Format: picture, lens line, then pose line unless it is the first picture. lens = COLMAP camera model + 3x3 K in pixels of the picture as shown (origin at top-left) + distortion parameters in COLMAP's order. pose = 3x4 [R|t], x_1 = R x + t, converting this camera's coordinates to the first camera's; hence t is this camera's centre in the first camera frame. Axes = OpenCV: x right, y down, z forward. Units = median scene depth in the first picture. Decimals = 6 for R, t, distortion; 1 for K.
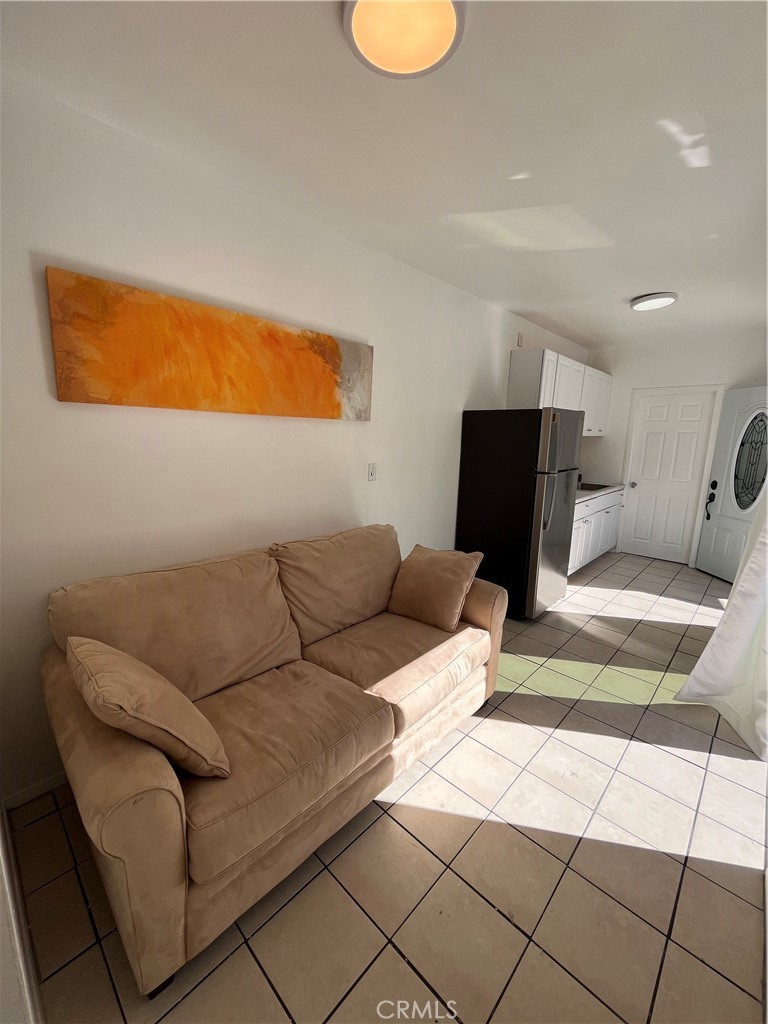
lens RADIAL K [[415.5, 0, 379.4], [0, 415.5, 508.8], [0, 0, 1]] dist [-0.001851, -0.000045]
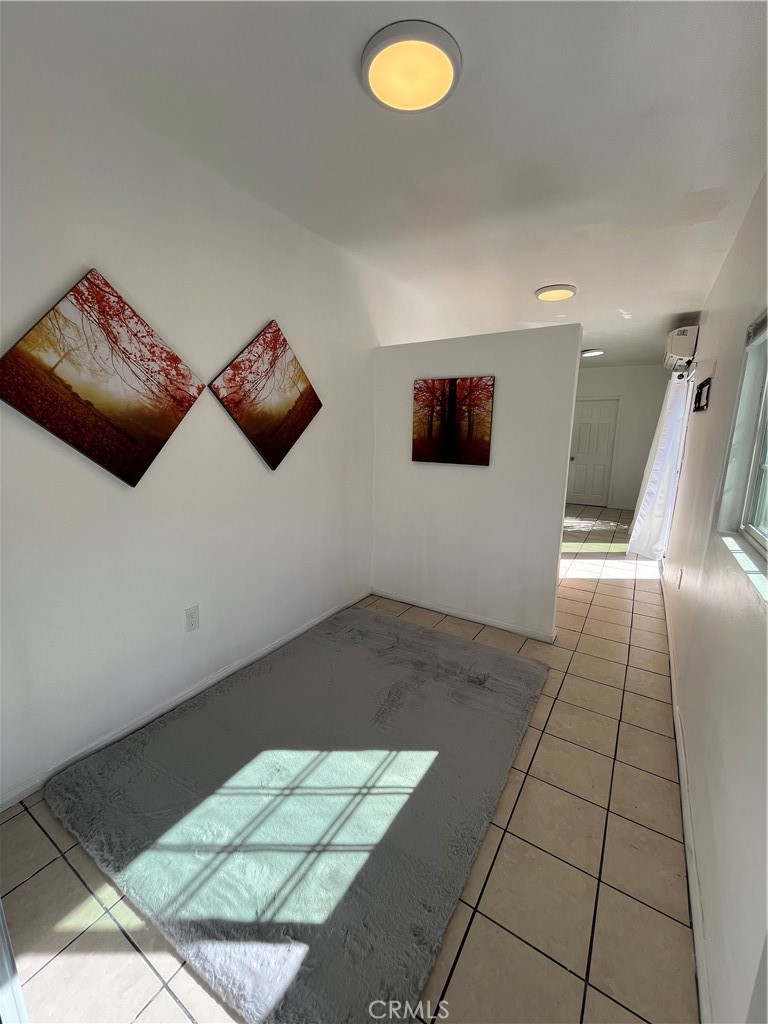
lens RADIAL K [[415.5, 0, 382.2], [0, 415.5, 511.5], [0, 0, 1]] dist [-0.001851, -0.000045]
pose [[0.979250, -0.051096, 0.196108, -0.993008], [0.048940, 0.998676, 0.015826, 0.197368], [-0.196657, -0.005900, 0.980455, -0.953118]]
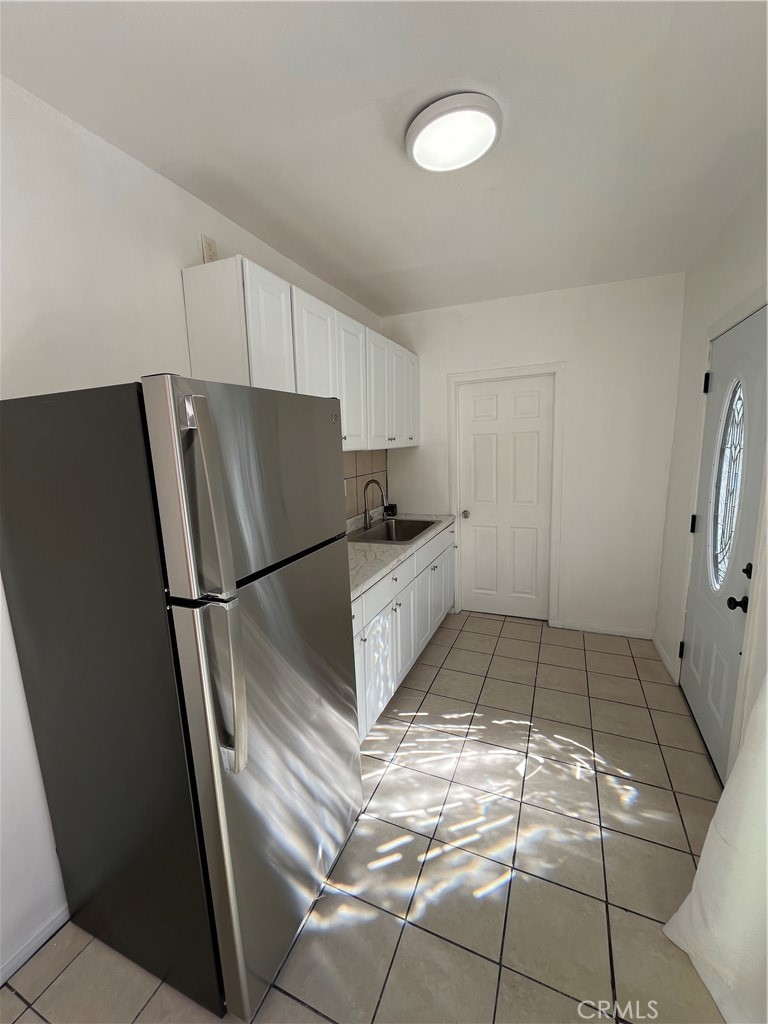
lens RADIAL K [[415.5, 0, 381.9], [0, 415.5, 505.7], [0, 0, 1]] dist [-0.001851, -0.000045]
pose [[0.936534, -0.107862, 0.333572, 0.629661], [0.118898, 0.992824, -0.012782, -0.193923], [-0.329800, 0.051631, 0.942638, 0.984910]]
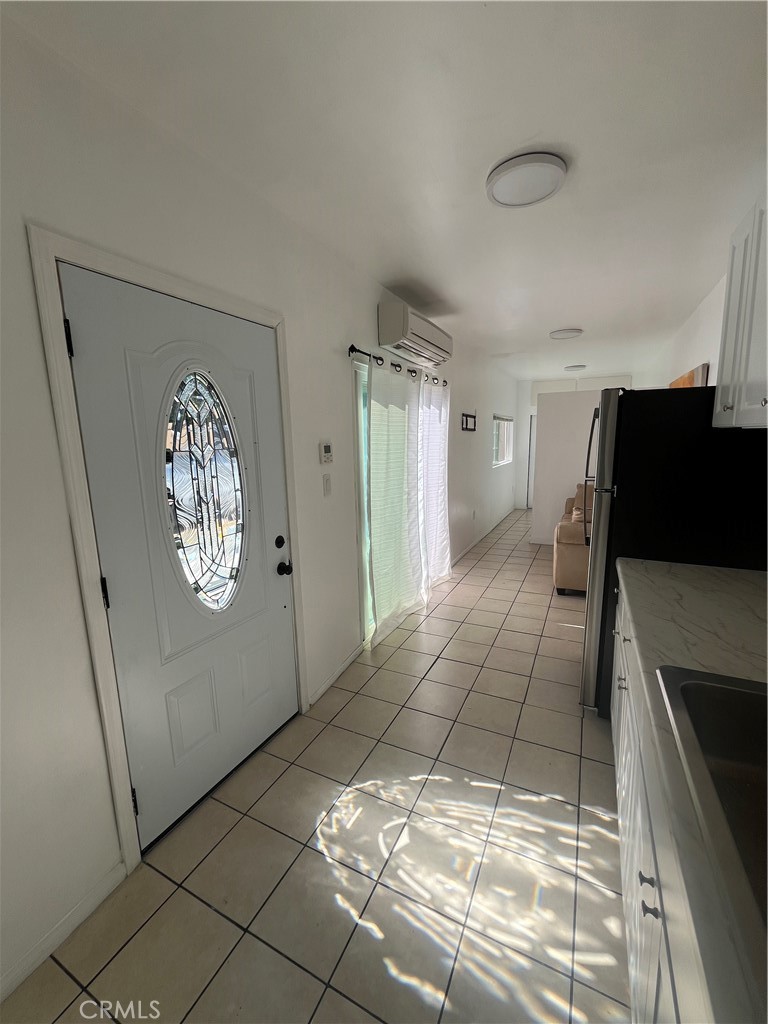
lens RADIAL K [[415.5, 0, 379.2], [0, 415.5, 509.5], [0, 0, 1]] dist [-0.001851, -0.000045]
pose [[-0.957289, 0.043725, -0.285809, 1.562814], [-0.056015, 0.941725, 0.331687, -0.411910], [0.283657, 0.333530, -0.899053, 2.418131]]
